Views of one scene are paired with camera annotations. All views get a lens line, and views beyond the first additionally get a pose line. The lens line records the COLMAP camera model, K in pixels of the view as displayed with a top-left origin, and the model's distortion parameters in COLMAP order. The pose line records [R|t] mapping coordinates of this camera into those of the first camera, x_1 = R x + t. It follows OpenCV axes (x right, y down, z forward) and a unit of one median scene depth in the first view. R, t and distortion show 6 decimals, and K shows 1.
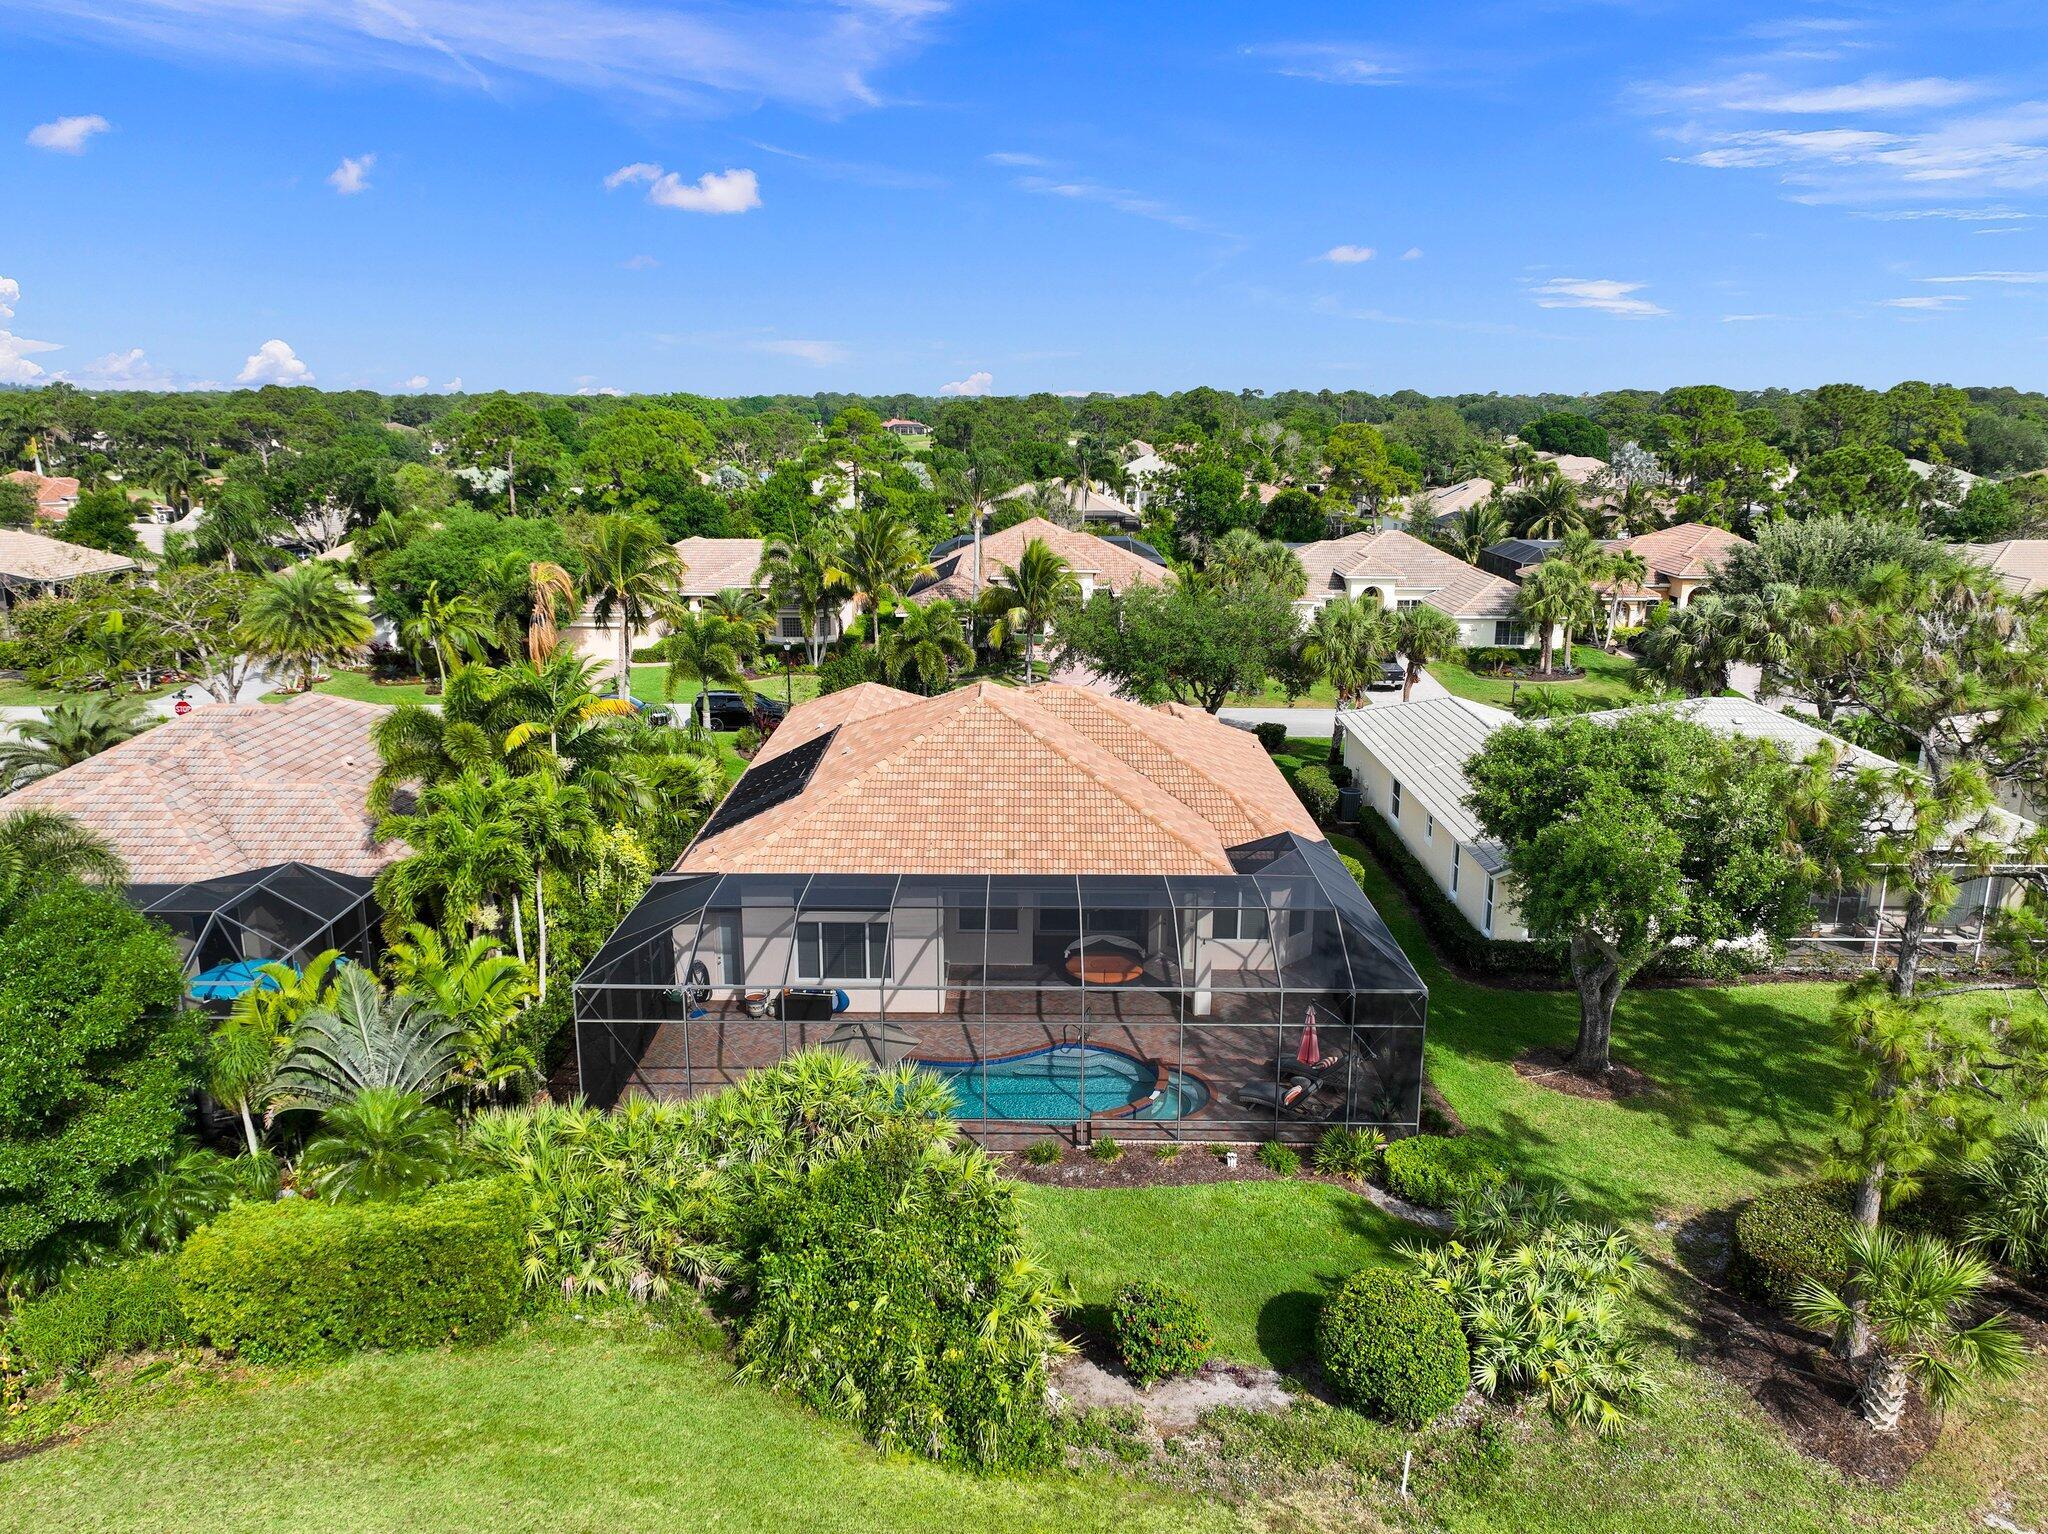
lens RADIAL K [[1460.5, 0, 1024.0], [0, 1460.5, 767.0], [0, 0, 1]] dist [-0.003559, -0.002529]
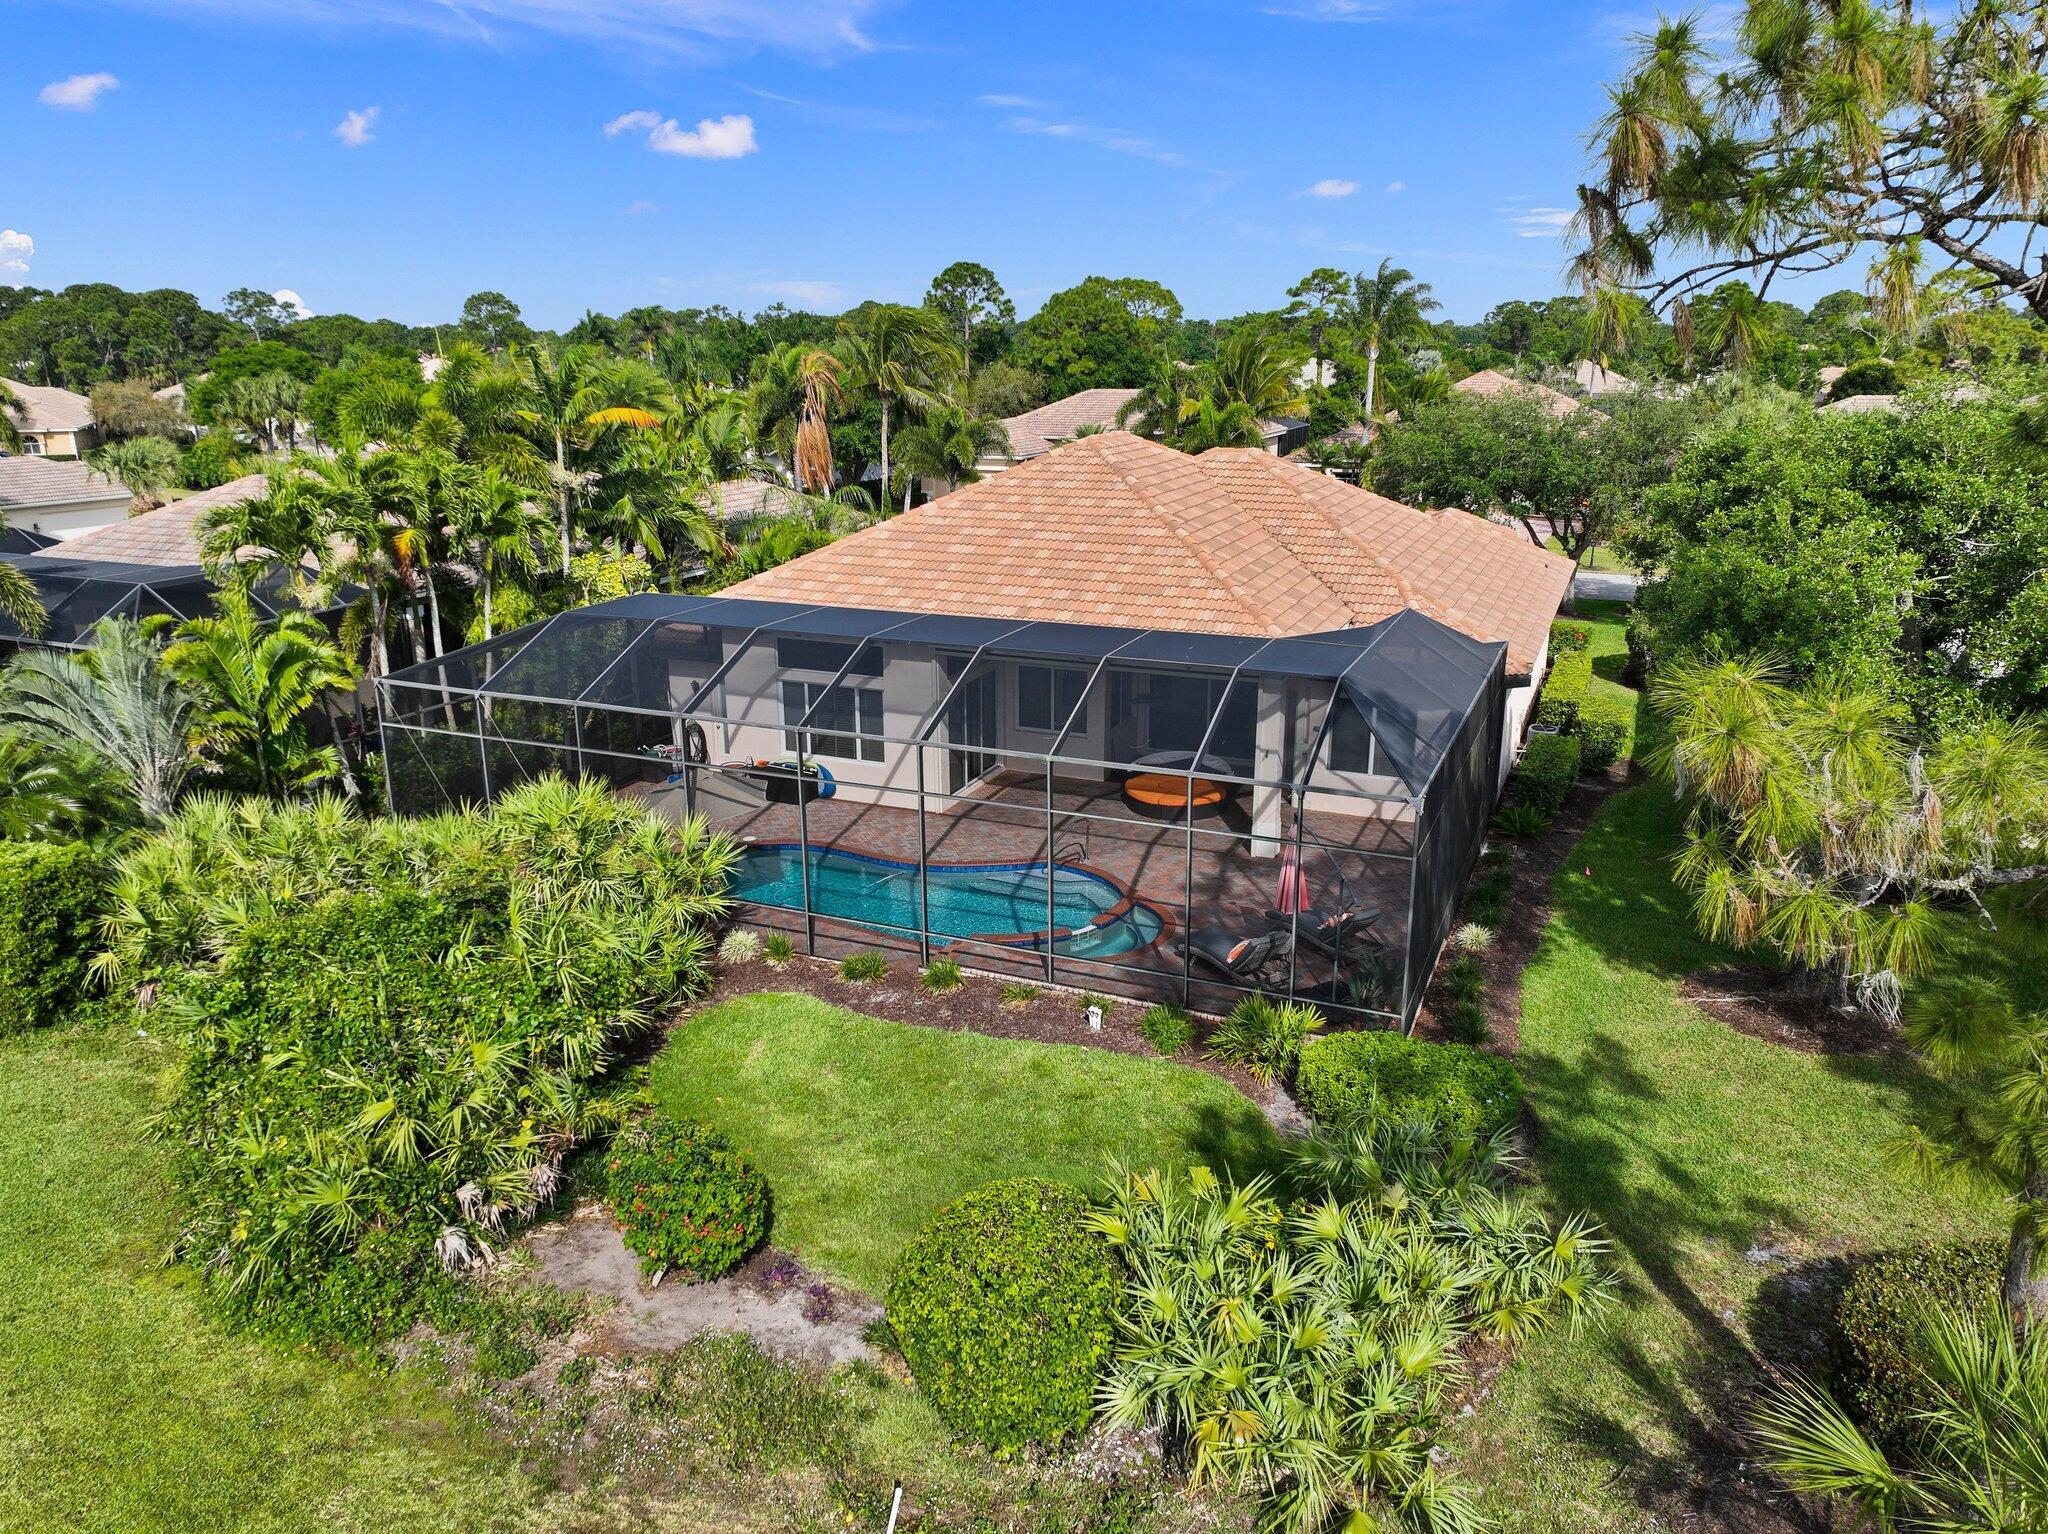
lens RADIAL K [[1432.1, 0, 1024.0], [0, 1432.1, 767.0], [0, 0, 1]] dist [-0.002717, 0.001032]
pose [[0.919882, 0.101824, -0.378748, 0.311448], [-0.085179, 0.994528, 0.060494, 0.104280], [0.382835, -0.023386, 0.923521, 0.339568]]
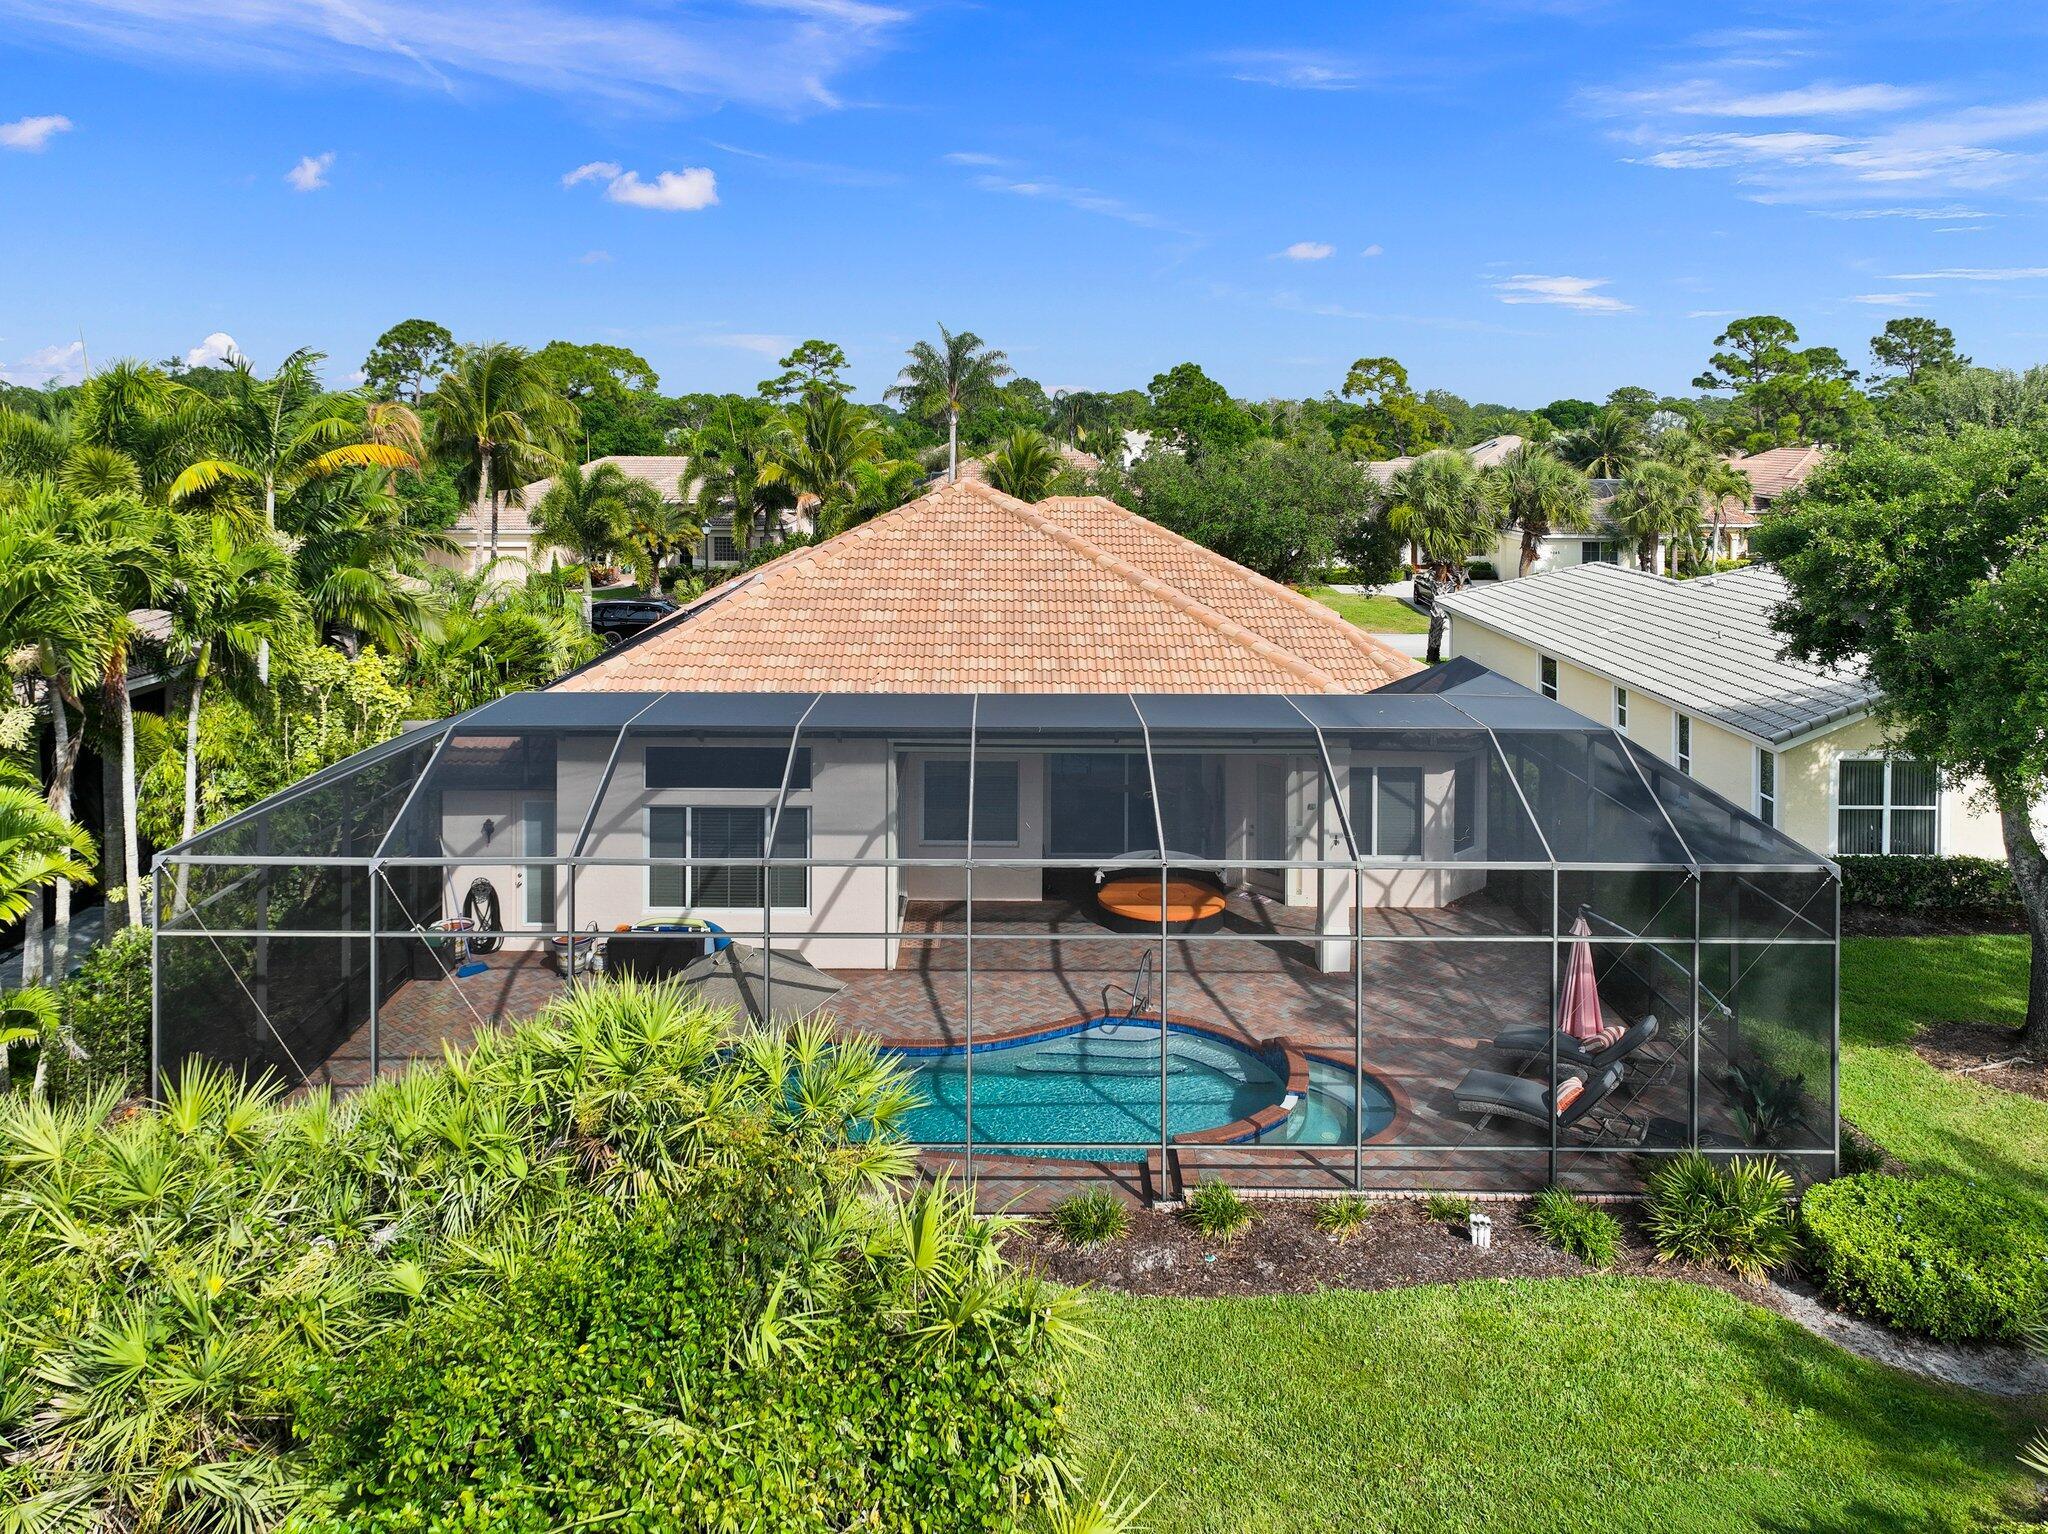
lens RADIAL K [[1527.4, 0, 1013.0], [0, 1527.4, 448.0], [0, 0, 1]] dist [-0.002891, 0.003282]
pose [[0.999954, 0.001117, 0.009532, -0.015456], [0.001085, 0.973683, -0.227903, 0.117334], [-0.009536, 0.227902, 0.973637, 0.400693]]
